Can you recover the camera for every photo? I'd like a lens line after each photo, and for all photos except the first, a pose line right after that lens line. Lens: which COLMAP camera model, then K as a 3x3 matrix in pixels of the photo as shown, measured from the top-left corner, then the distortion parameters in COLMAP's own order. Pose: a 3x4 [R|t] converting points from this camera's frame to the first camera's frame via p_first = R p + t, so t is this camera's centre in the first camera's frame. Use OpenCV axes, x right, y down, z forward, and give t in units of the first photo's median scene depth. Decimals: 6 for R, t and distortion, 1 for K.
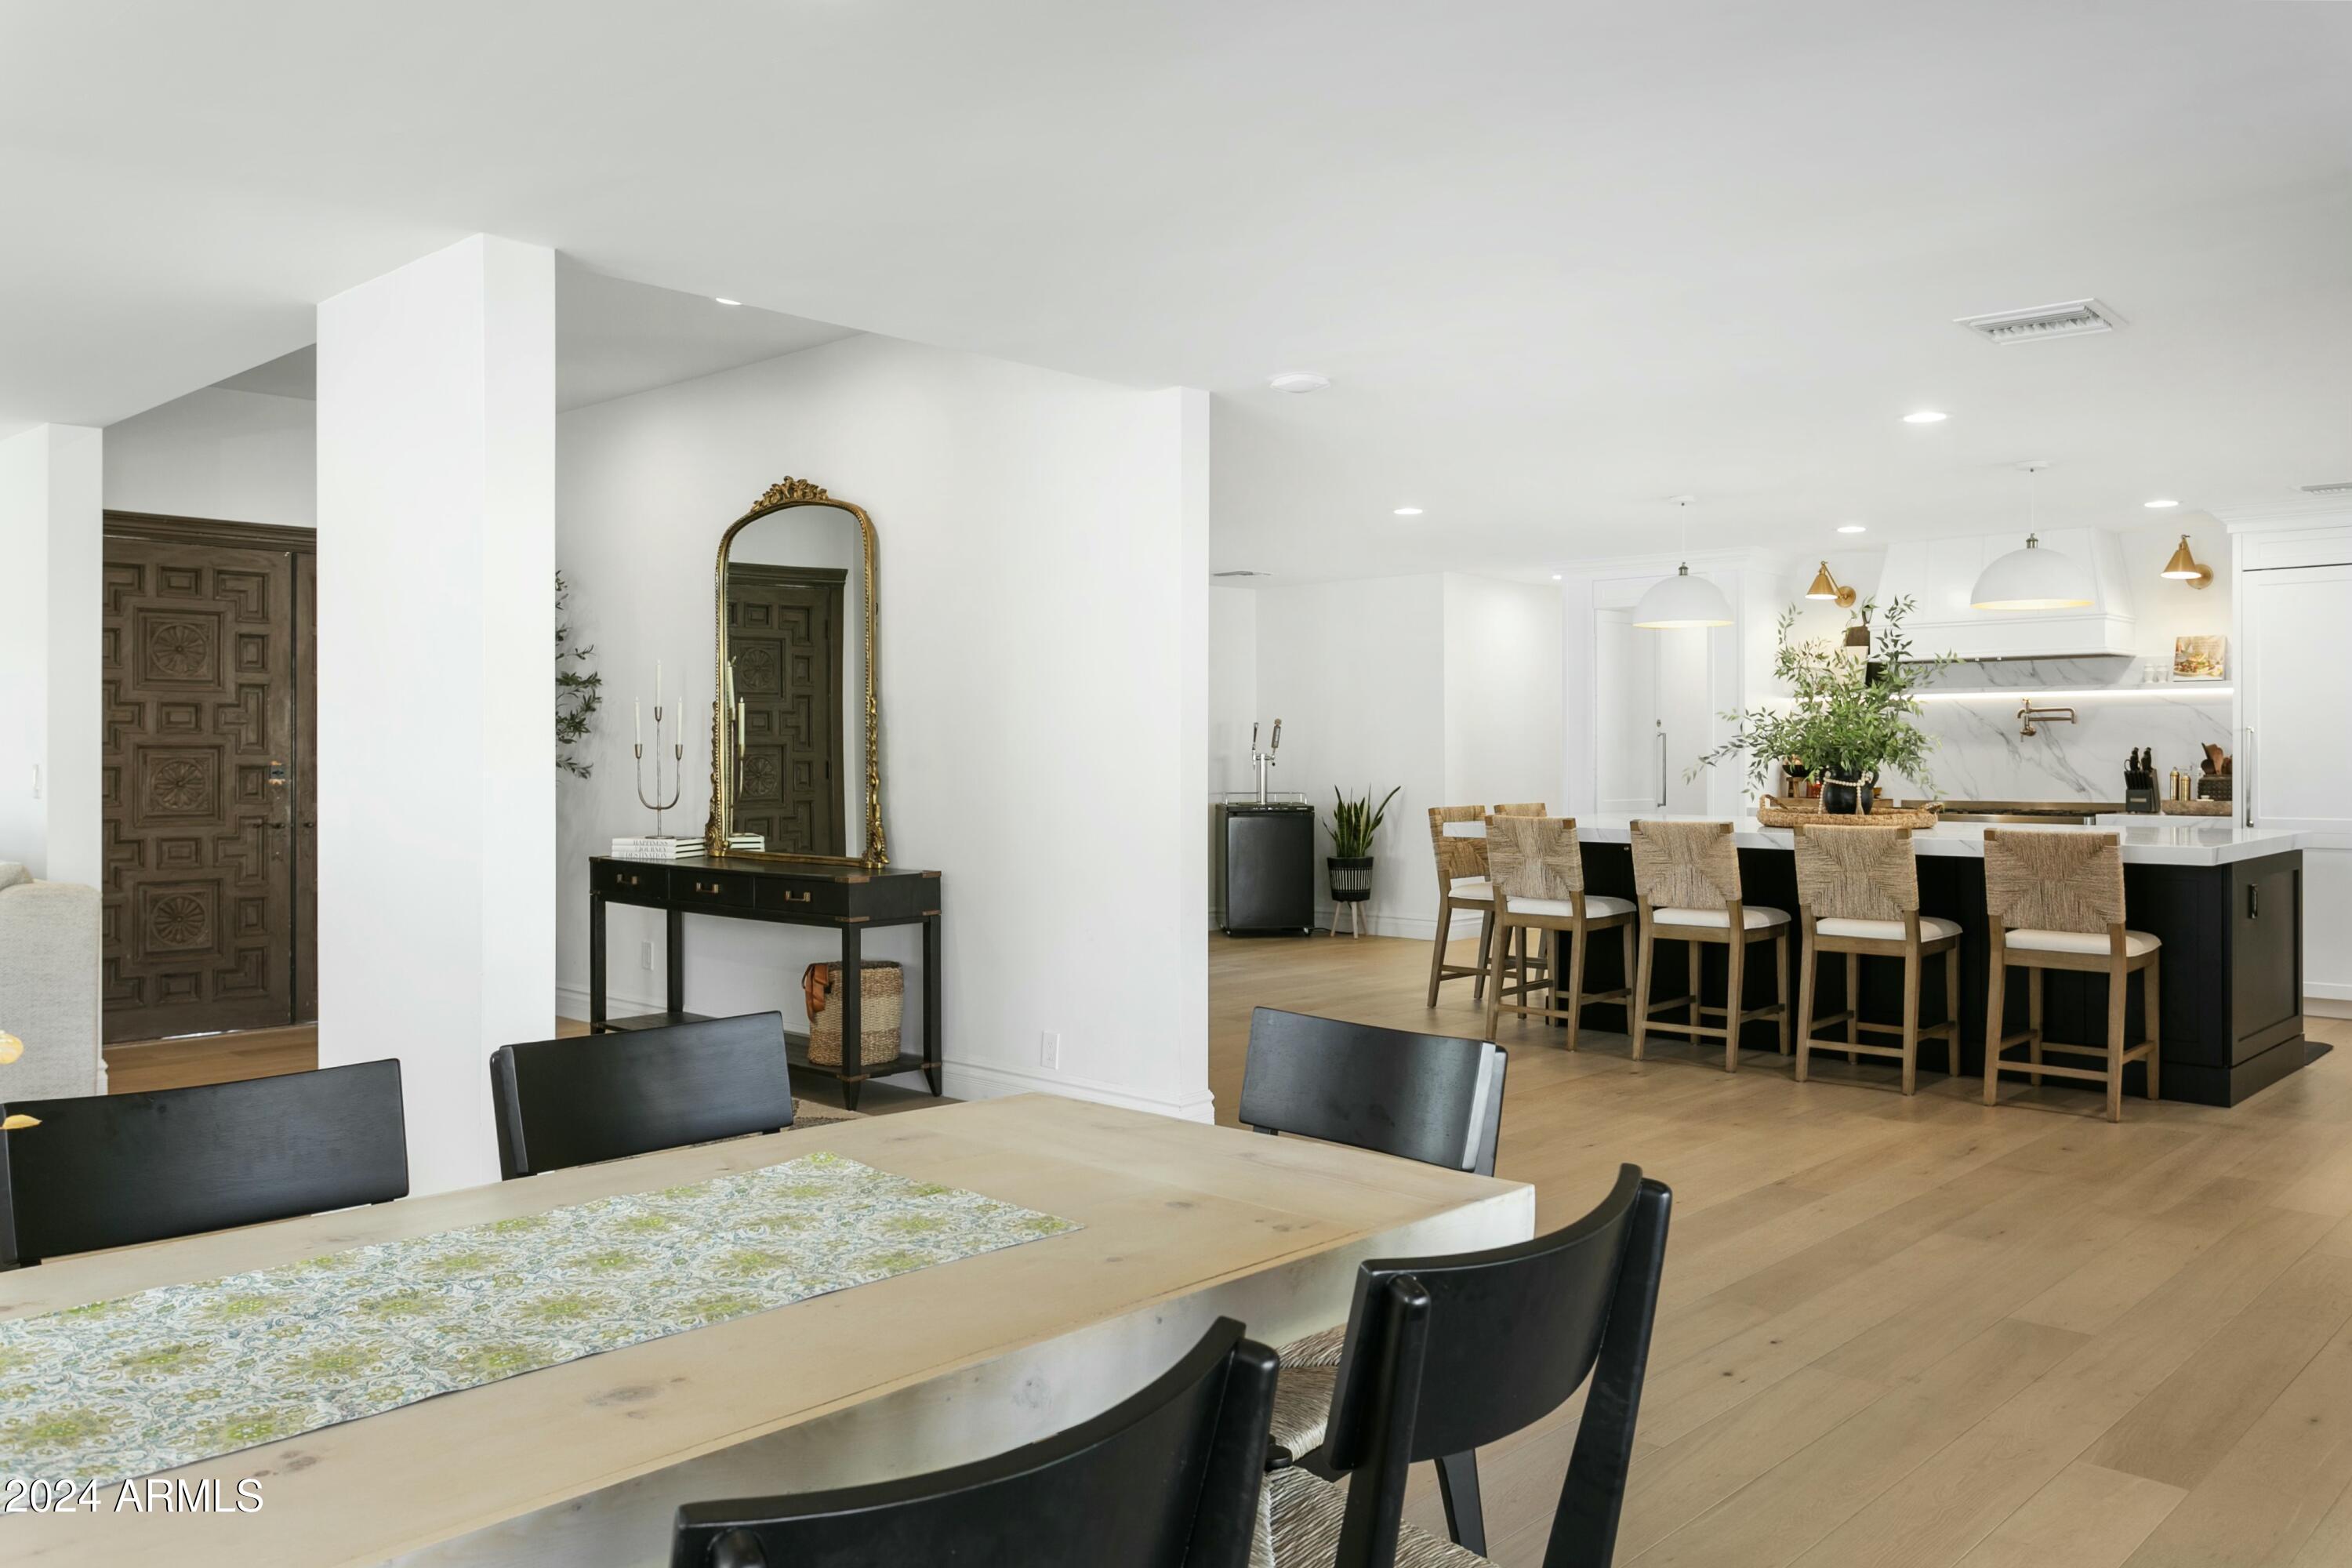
lens RADIAL K [[1825.7, 0, 1175.6], [0, 1825.7, 778.3], [0, 0, 1]] dist [0.000380, 0.000119]
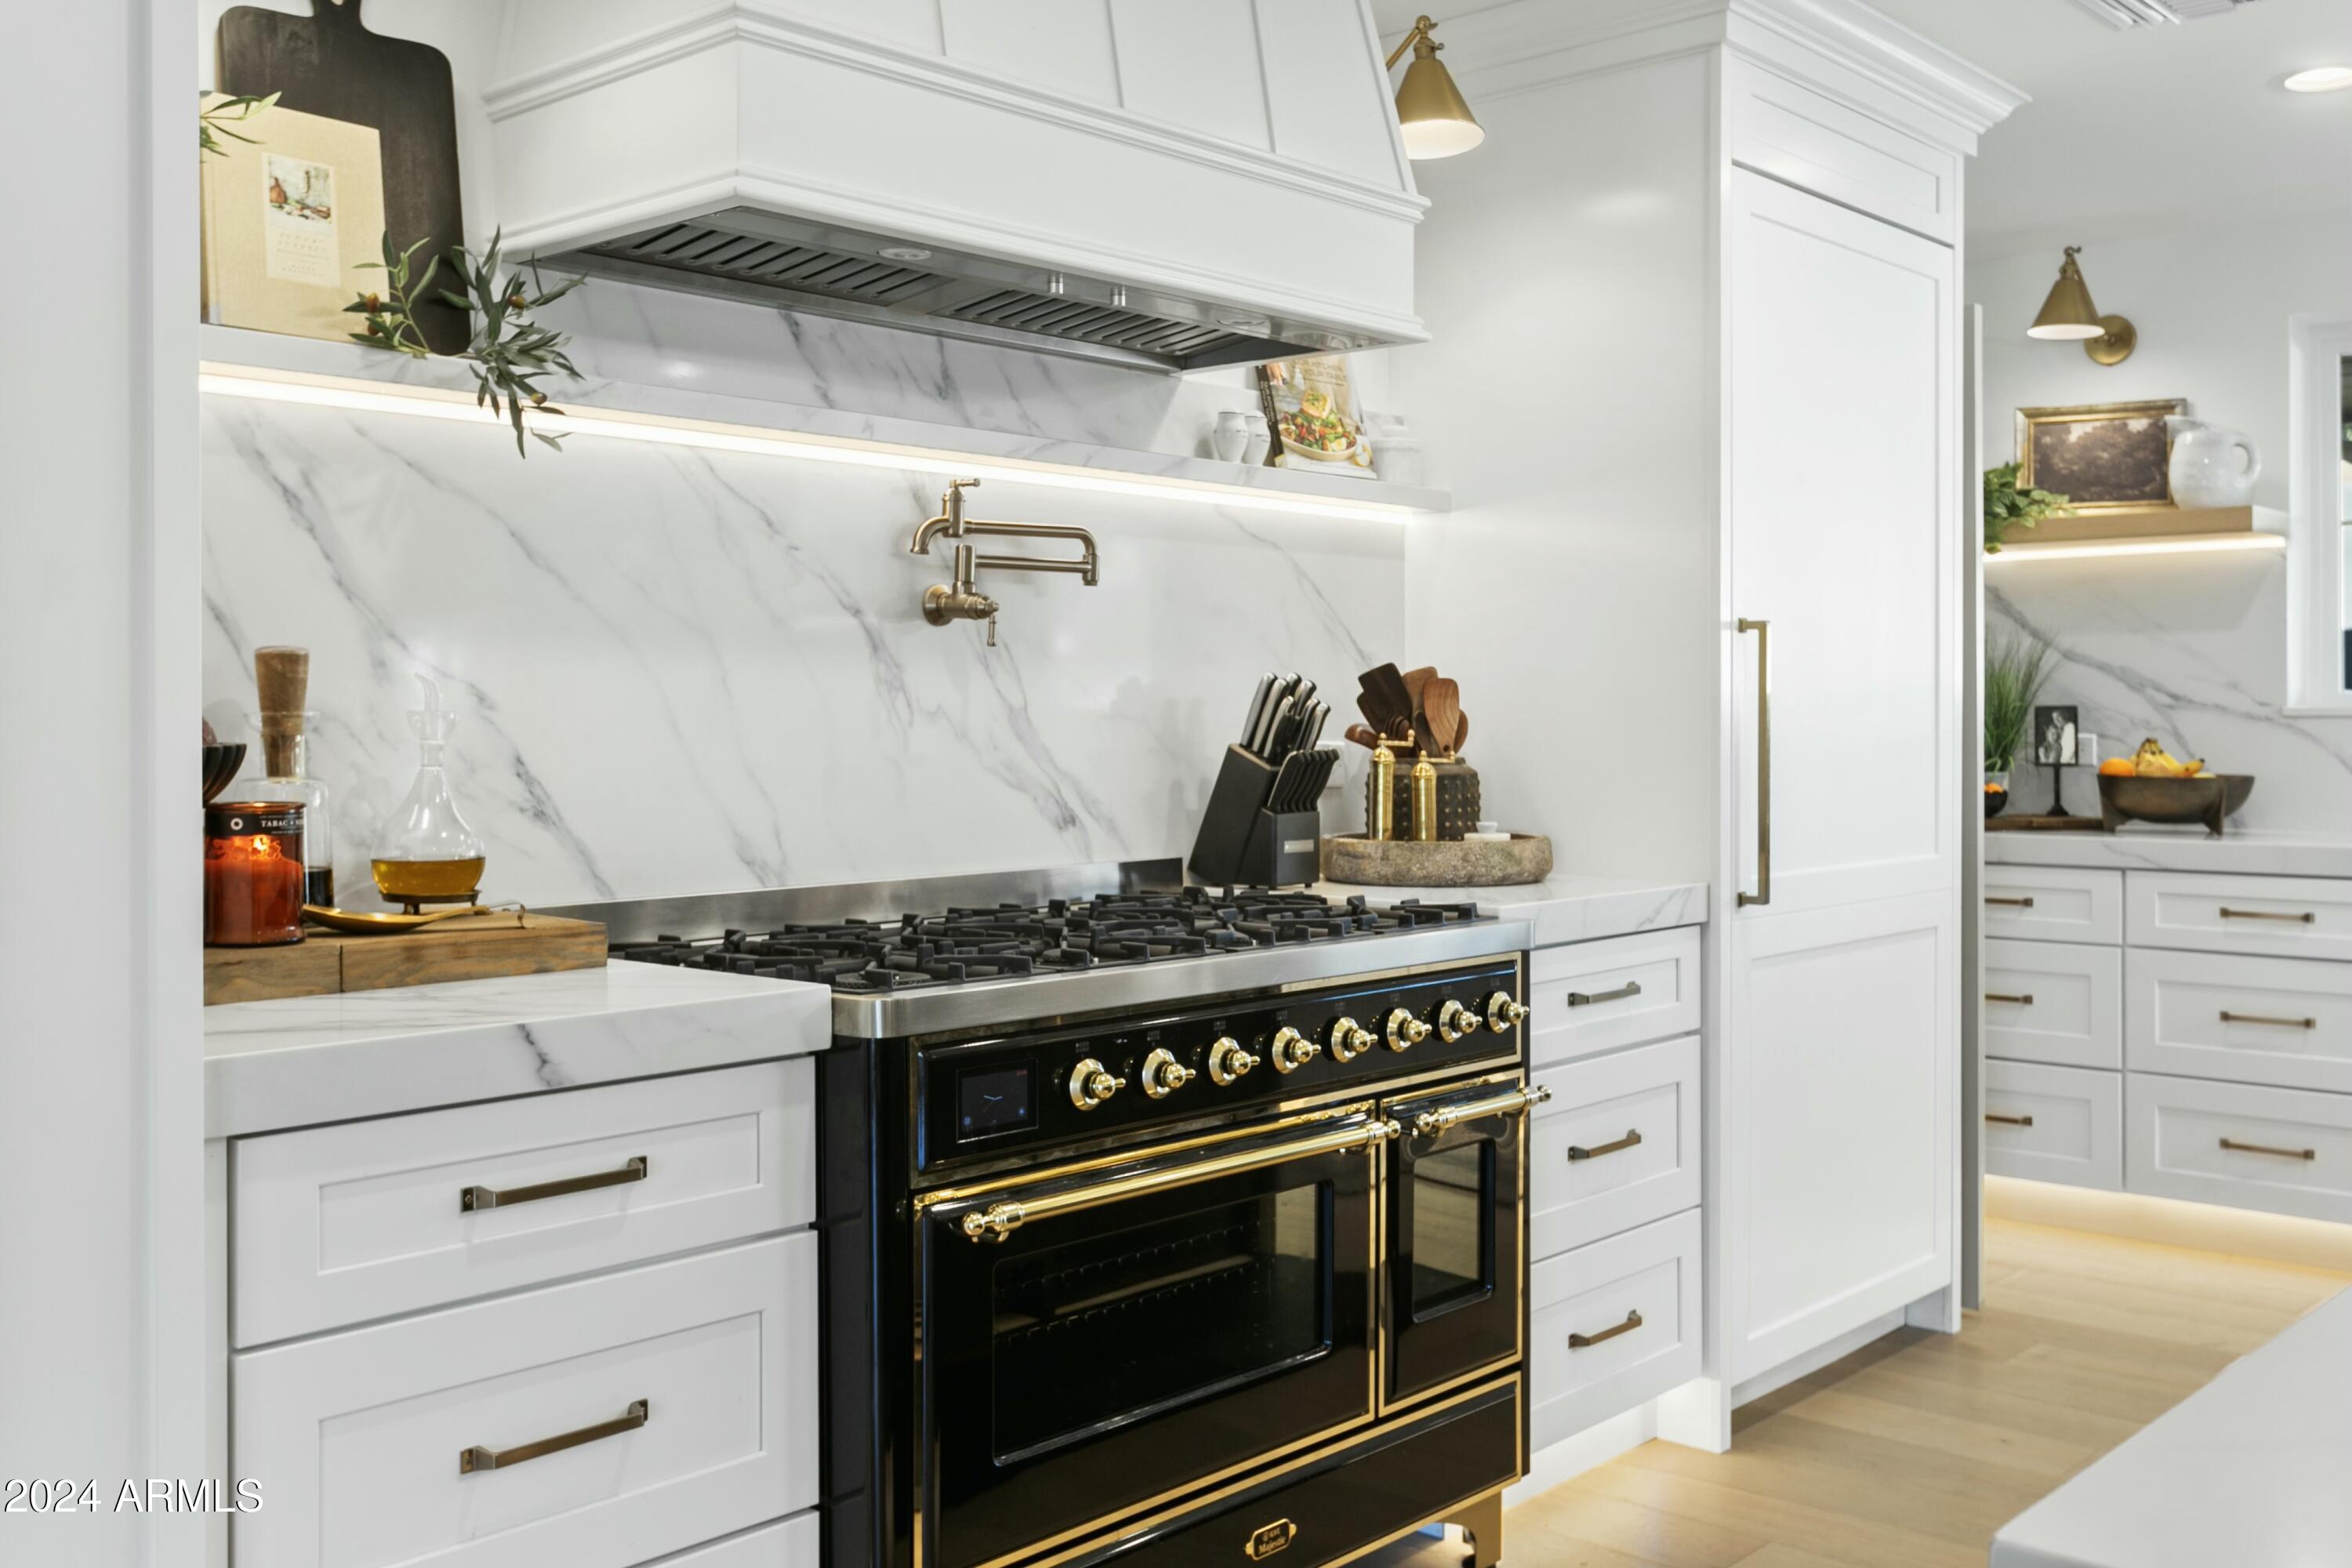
lens RADIAL K [[2217.4, 0, 1175.7], [0, 2217.4, 778.2], [0, 0, 1]] dist [0.003111, 0.000000]
pose [[-0.021944, -0.023949, 0.999472, 0.159006], [0.011020, 0.999647, 0.024195, -0.008638], [-0.999698, 0.011545, -0.021672, 0.984173]]
